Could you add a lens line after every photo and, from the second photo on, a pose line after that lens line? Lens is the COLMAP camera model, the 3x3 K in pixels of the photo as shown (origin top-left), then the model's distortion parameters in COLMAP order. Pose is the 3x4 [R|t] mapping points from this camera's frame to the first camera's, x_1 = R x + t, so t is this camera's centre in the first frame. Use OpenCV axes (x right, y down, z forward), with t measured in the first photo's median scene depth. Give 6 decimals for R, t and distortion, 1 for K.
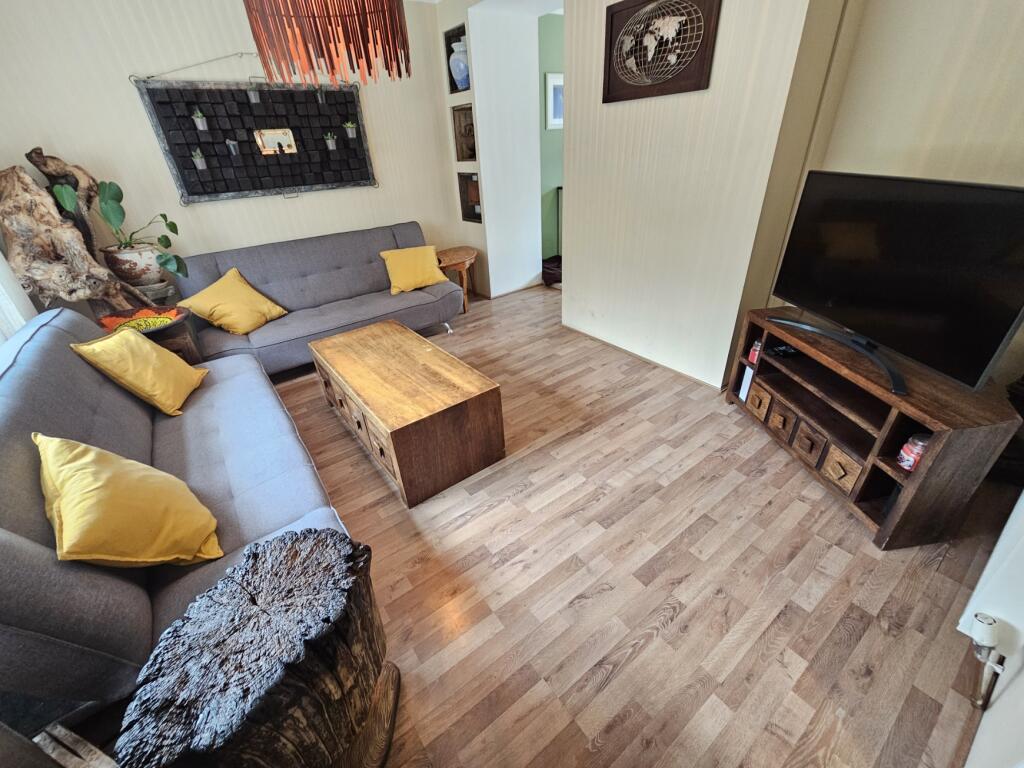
lens RADIAL K [[419.2, 0, 506.7], [0, 419.2, 394.4], [0, 0, 1]] dist [0.001195, -0.000457]
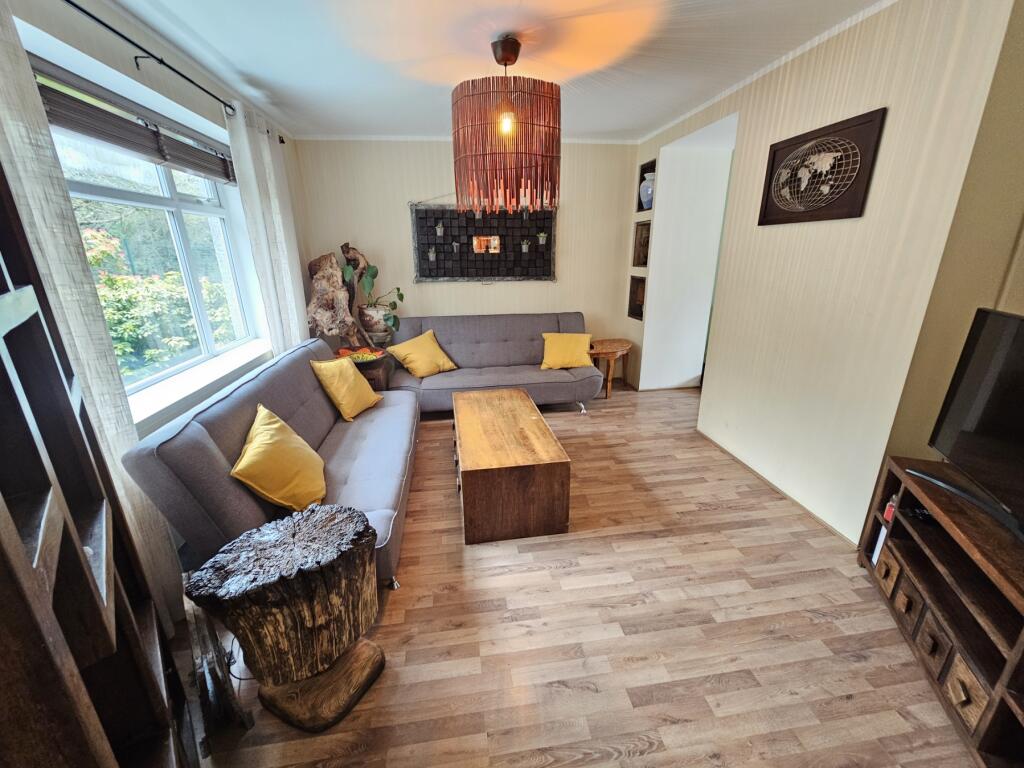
lens RADIAL K [[419.2, 0, 506.8], [0, 419.2, 393.1], [0, 0, 1]] dist [0.001195, -0.000457]
pose [[0.879964, 0.195306, -0.433035, 0.248610], [-0.276219, 0.951996, -0.131934, 0.000077], [0.386480, 0.235709, 0.891669, -0.062830]]
